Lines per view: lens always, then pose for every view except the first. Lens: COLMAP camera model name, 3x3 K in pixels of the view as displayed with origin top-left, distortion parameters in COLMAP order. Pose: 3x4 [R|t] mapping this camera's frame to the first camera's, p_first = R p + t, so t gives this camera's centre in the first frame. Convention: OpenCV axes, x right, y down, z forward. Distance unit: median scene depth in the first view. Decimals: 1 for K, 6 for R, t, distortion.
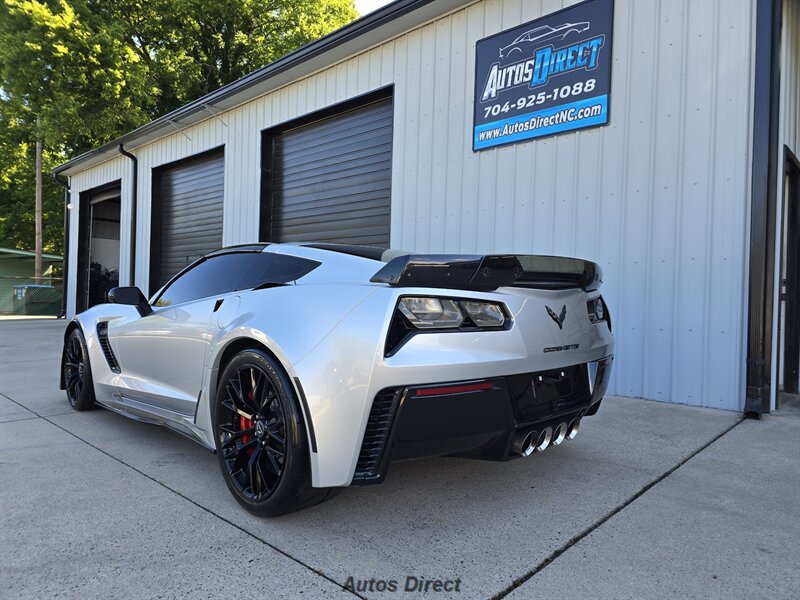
lens RADIAL K [[539.9, 0, 398.6], [0, 539.9, 297.3], [0, 0, 1]] dist [0.067159, -0.063945]
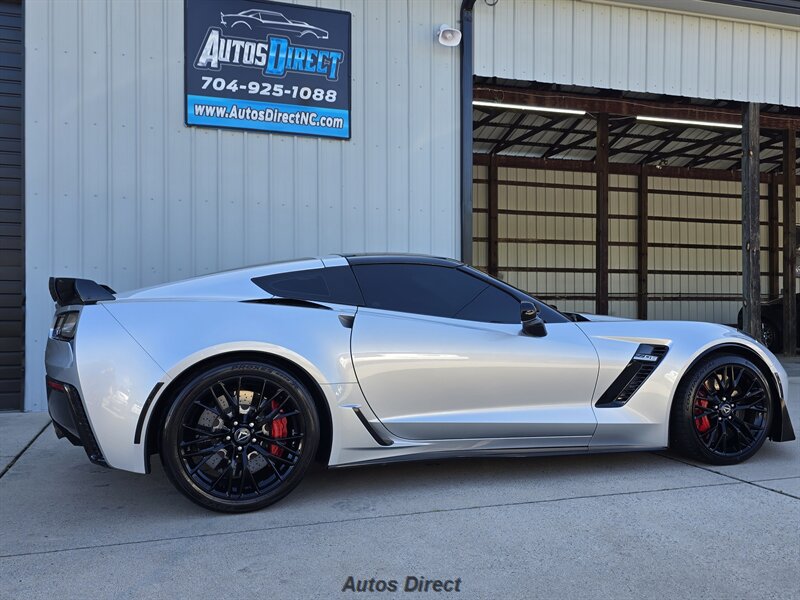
lens RADIAL K [[739.6, 0, 410.0], [0, 739.6, 308.1], [0, 0, 1]] dist [0.084023, -0.103393]
pose [[0.472715, -0.018745, 0.881016, -0.737154], [0.010531, 0.999823, 0.015622, -0.013963], [-0.881152, 0.001893, 0.472829, 0.203676]]
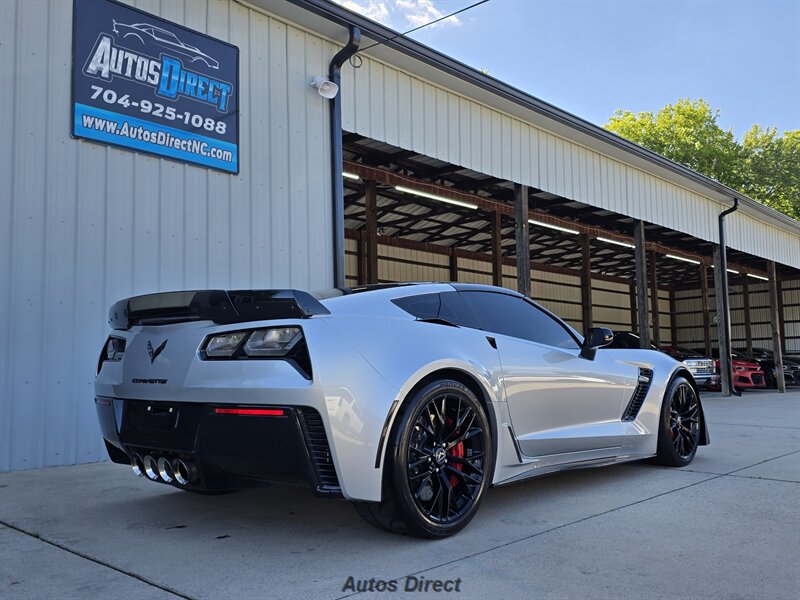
lens RADIAL K [[729.0, 0, 401.8], [0, 729.0, 307.9], [0, 0, 1]] dist [0.100460, -0.138803]
pose [[-0.001838, 0.064020, 0.997947, -0.853927], [0.014767, 0.997842, -0.063986, 0.016667], [-0.999889, 0.014619, -0.002779, 0.633962]]
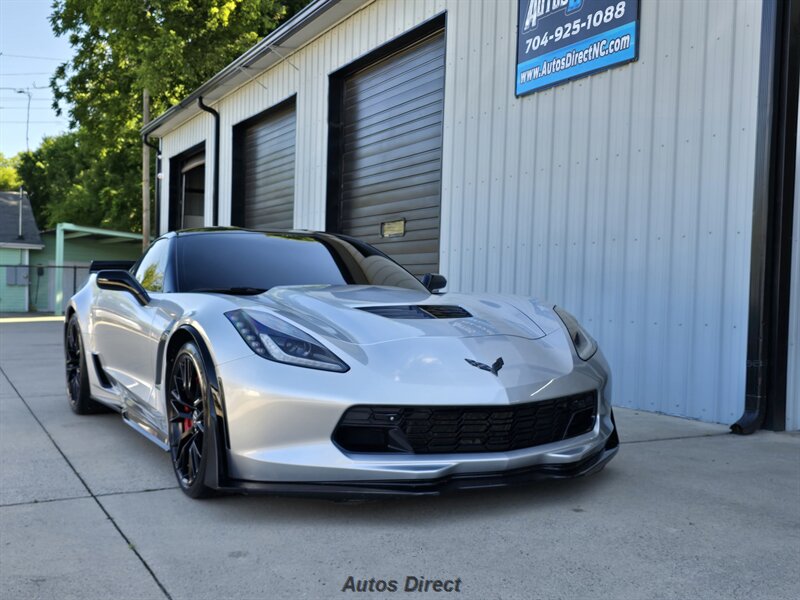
lens RADIAL K [[901.2, 0, 400.7], [0, 901.2, 301.8], [0, 0, 1]] dist [0.057642, -0.035552]
pose [[0.940940, 0.001789, -0.338568, 0.453728], [0.000395, 0.999980, 0.006382, 0.015575], [0.338573, -0.006139, 0.940920, -0.290055]]
